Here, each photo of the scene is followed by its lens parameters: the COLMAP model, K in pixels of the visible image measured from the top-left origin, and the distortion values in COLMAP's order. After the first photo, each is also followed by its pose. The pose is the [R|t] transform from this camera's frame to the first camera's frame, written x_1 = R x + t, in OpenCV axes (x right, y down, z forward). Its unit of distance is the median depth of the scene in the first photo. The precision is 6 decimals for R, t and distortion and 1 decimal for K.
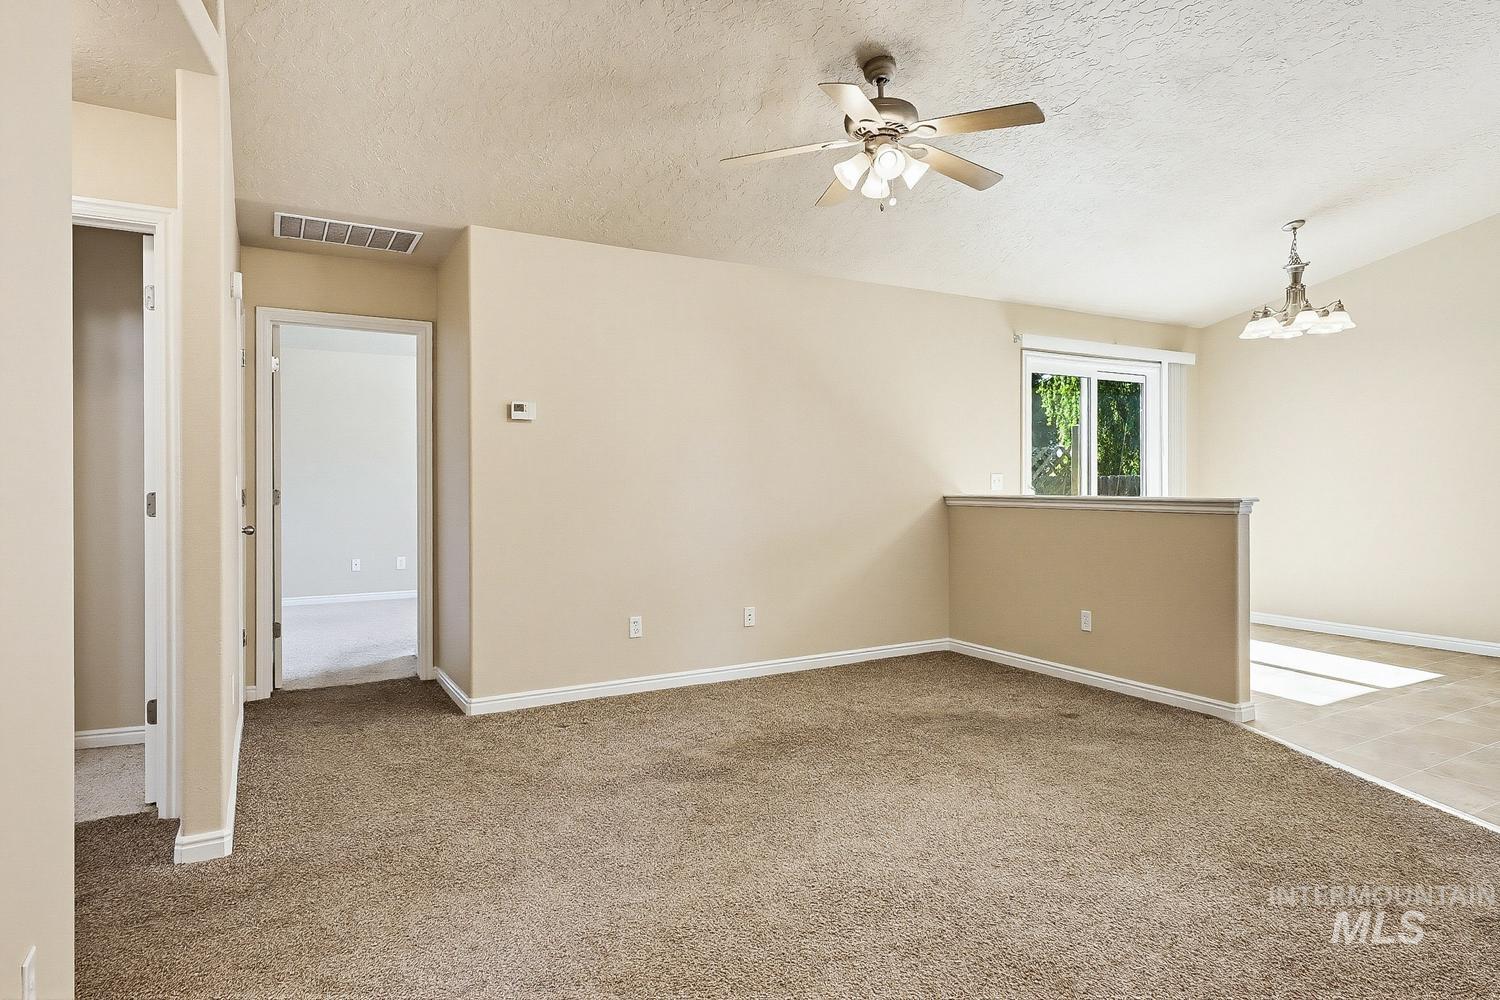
lens RADIAL K [[855.5, 0, 774.8], [0, 855.5, 486.9], [0, 0, 1]] dist [0.003405, 0.000718]
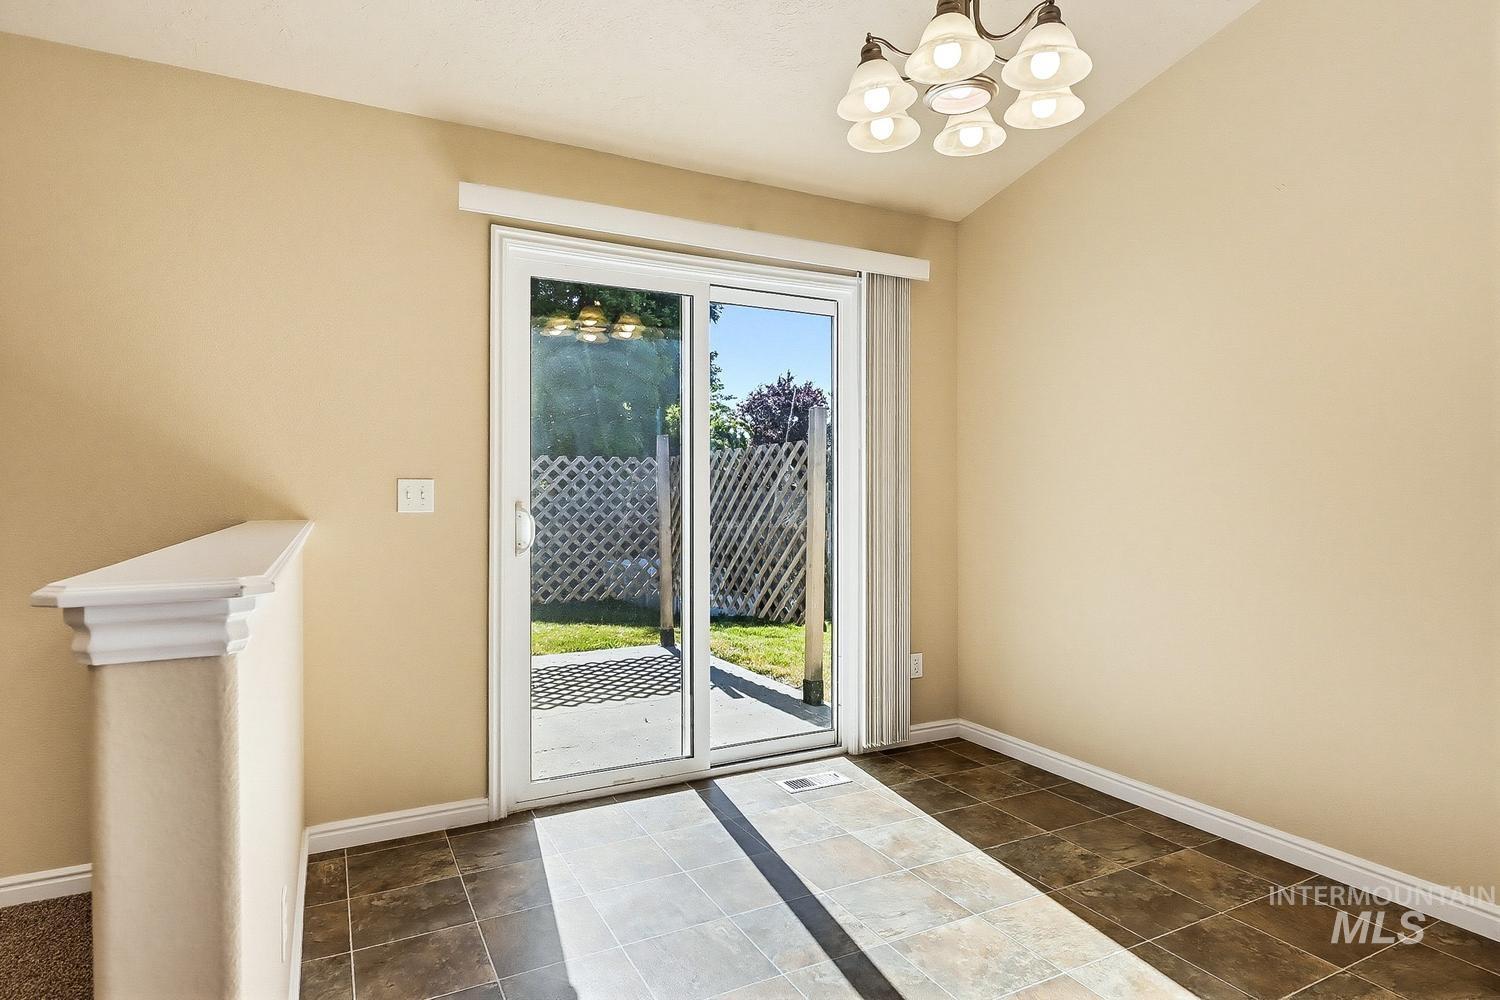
lens RADIAL K [[820.9, 0, 749.3], [0, 820.9, 492.2], [0, 0, 1]] dist [0.003872, -0.002344]
pose [[0.998507, 0.001836, -0.054585, 0.577638], [-0.002388, 0.999947, -0.010055, -0.005007], [0.054564, 0.010170, 0.998458, 0.680185]]
